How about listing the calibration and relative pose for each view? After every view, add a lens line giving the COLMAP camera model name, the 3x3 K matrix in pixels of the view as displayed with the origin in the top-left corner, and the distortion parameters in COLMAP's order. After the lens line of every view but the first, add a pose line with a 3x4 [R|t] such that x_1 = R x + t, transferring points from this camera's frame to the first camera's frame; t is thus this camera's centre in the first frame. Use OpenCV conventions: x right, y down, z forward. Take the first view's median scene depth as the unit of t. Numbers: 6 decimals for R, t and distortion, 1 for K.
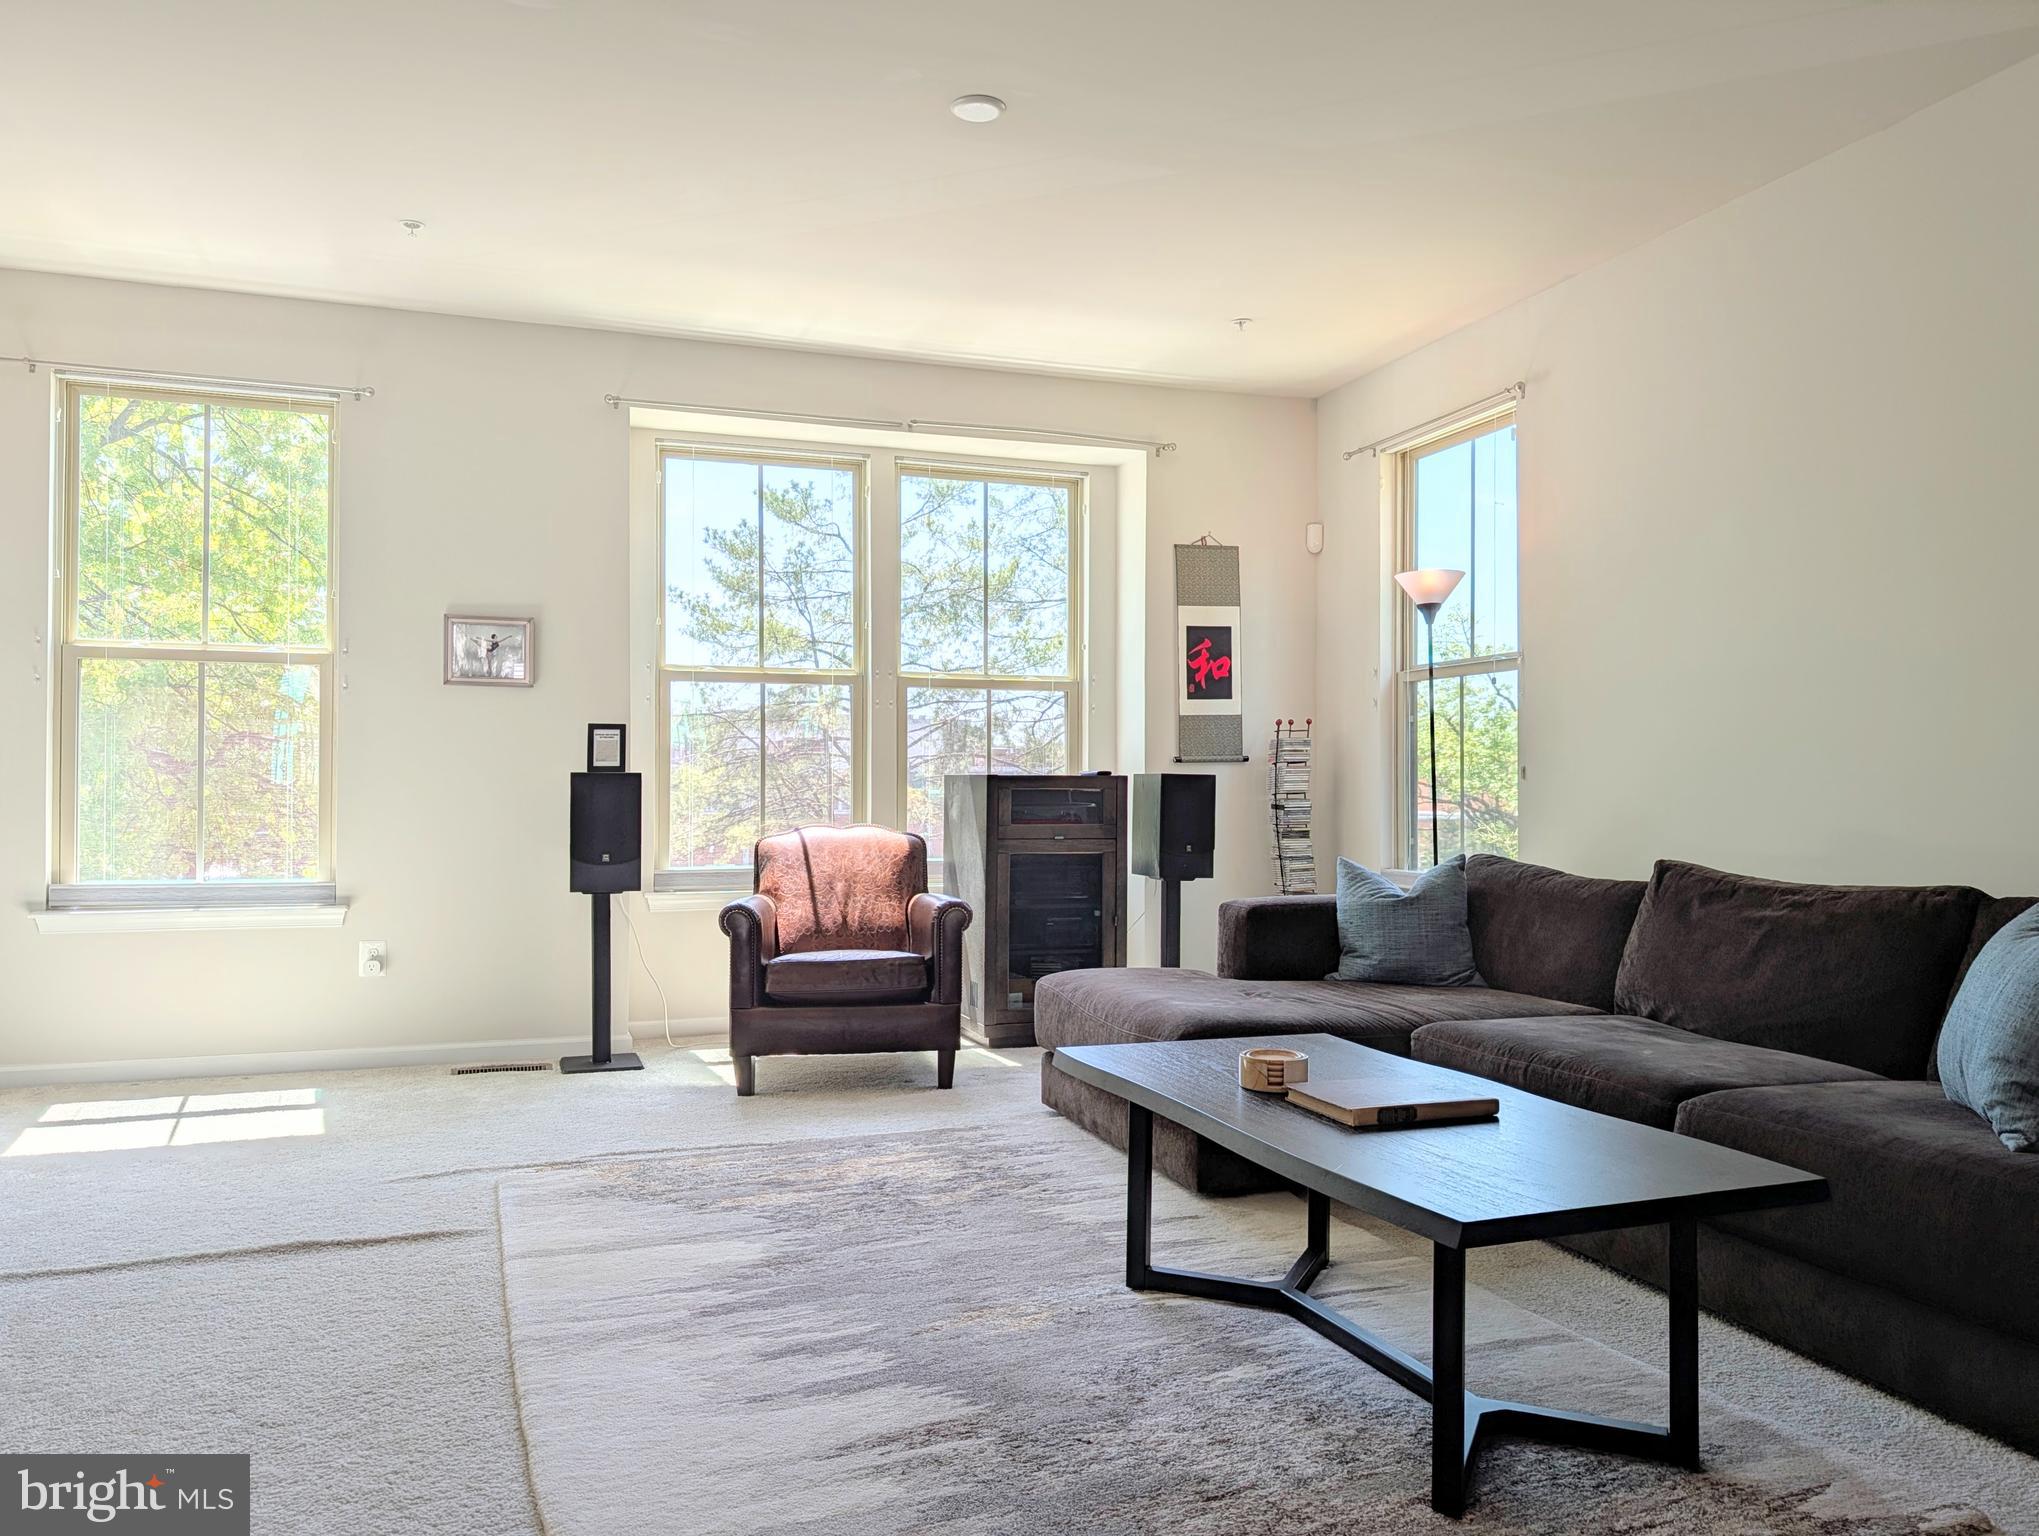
lens RADIAL K [[1494.8, 0, 1029.6], [0, 1494.8, 776.8], [0, 0, 1]] dist [0.077480, -0.116255]
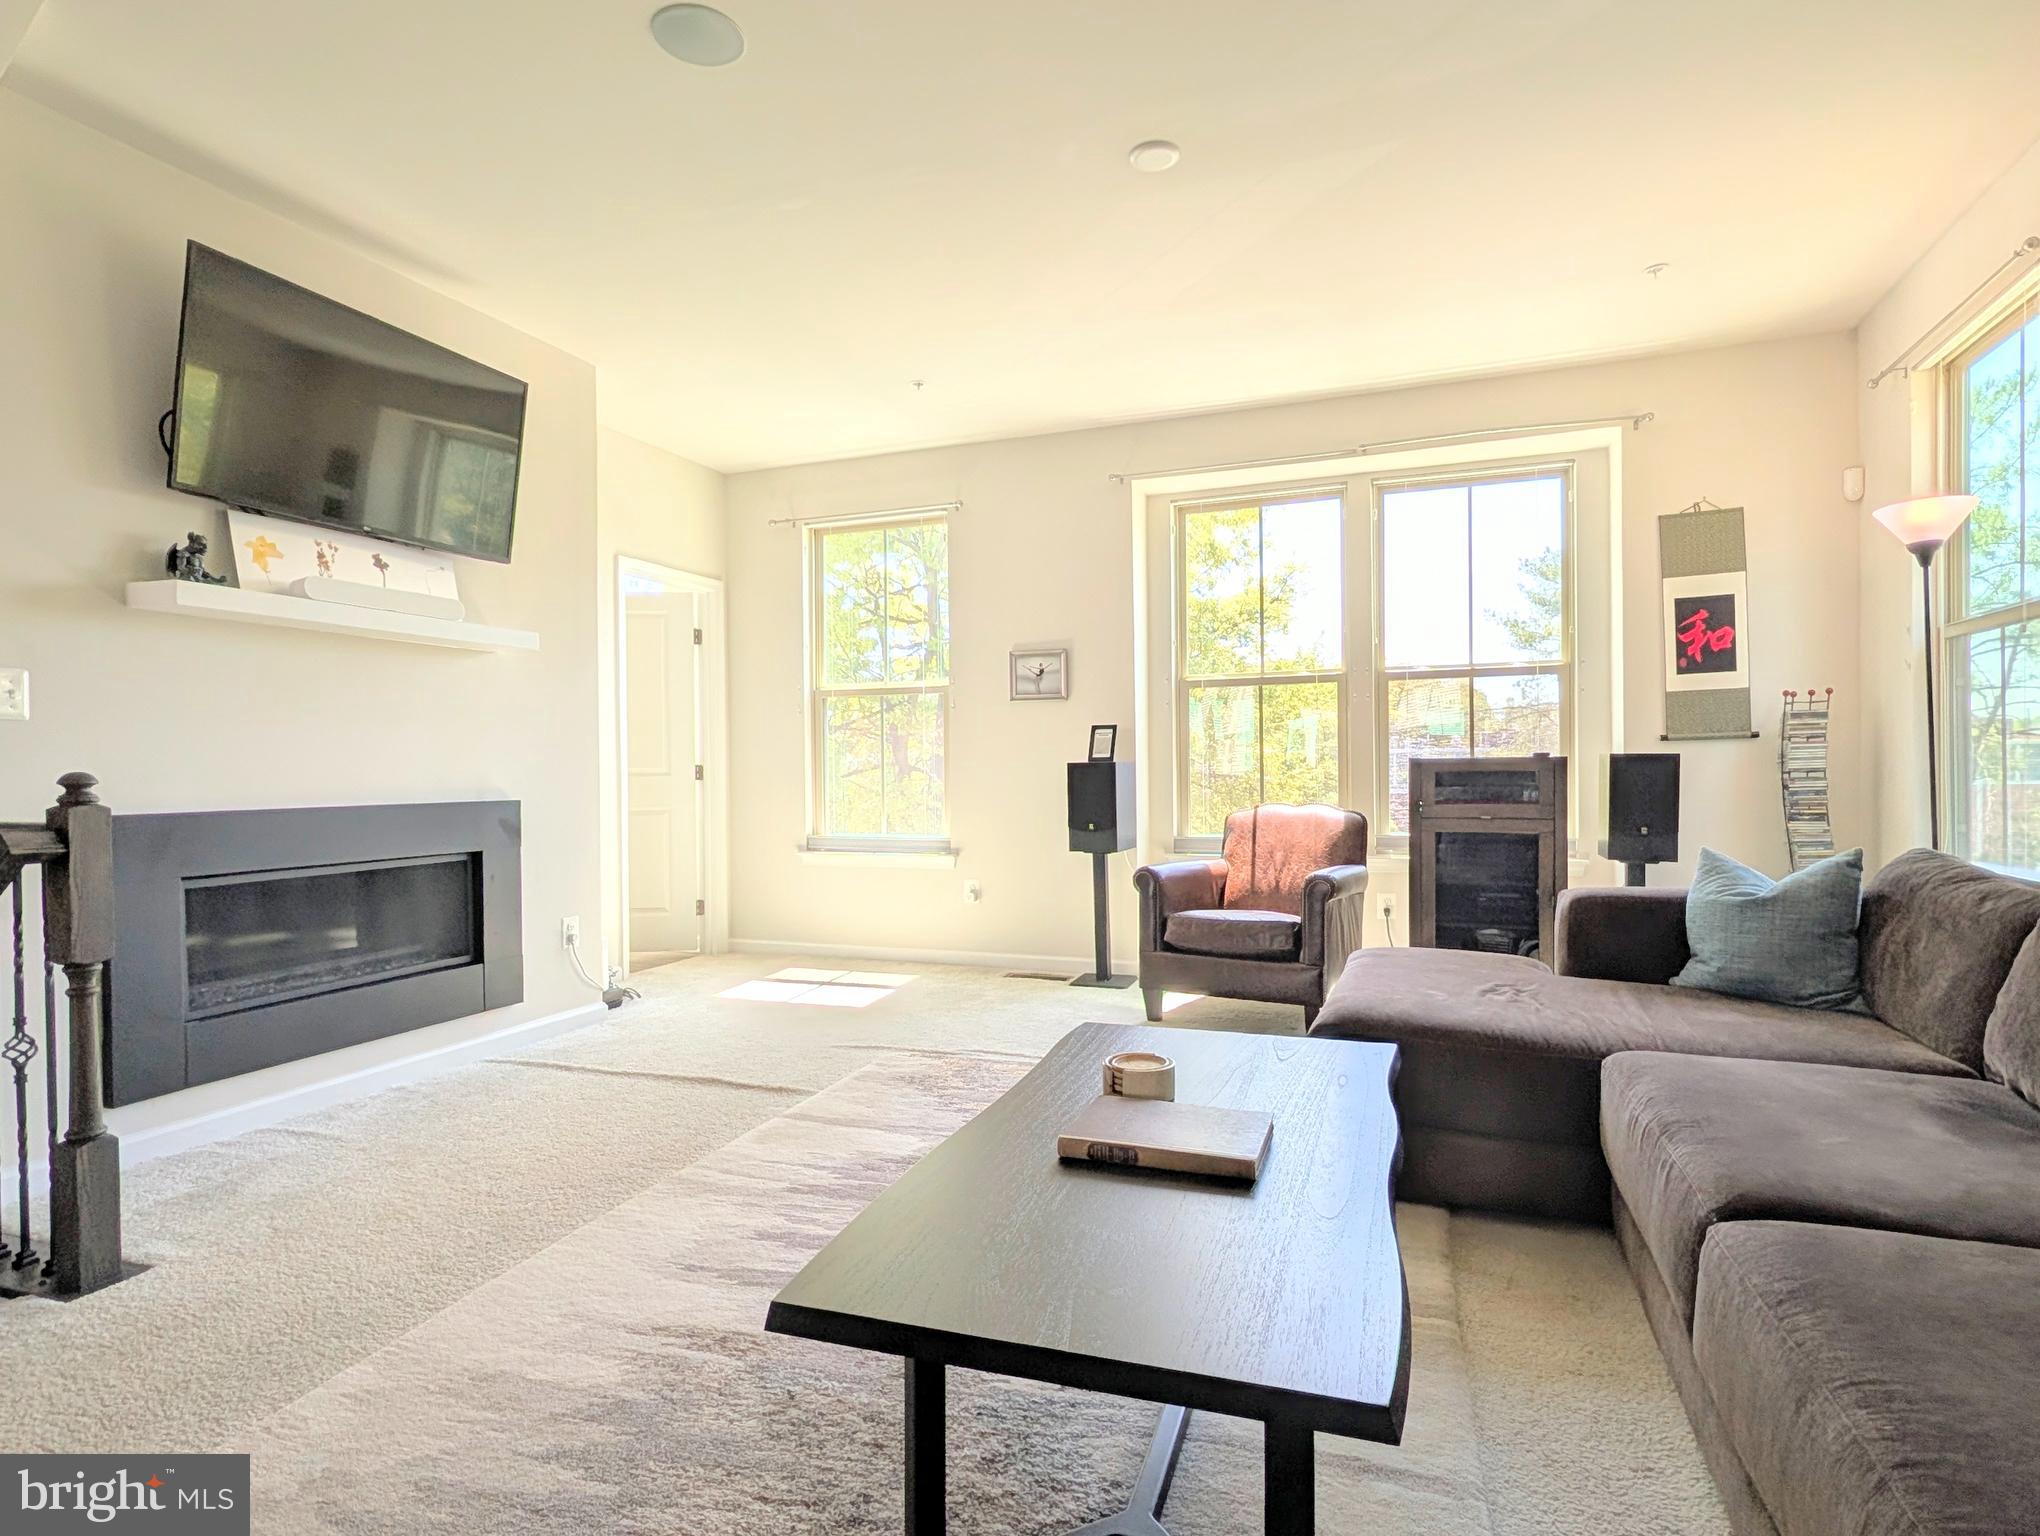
lens RADIAL K [[1089.2, 0, 1012.5], [0, 1089.2, 775.9], [0, 0, 1]] dist [0.001693, -0.000380]
pose [[0.760947, -0.007659, -0.648768, 0.261029], [0.017108, 0.999820, 0.008263, 0.000189], [0.648588, -0.017387, 0.760941, 0.209236]]
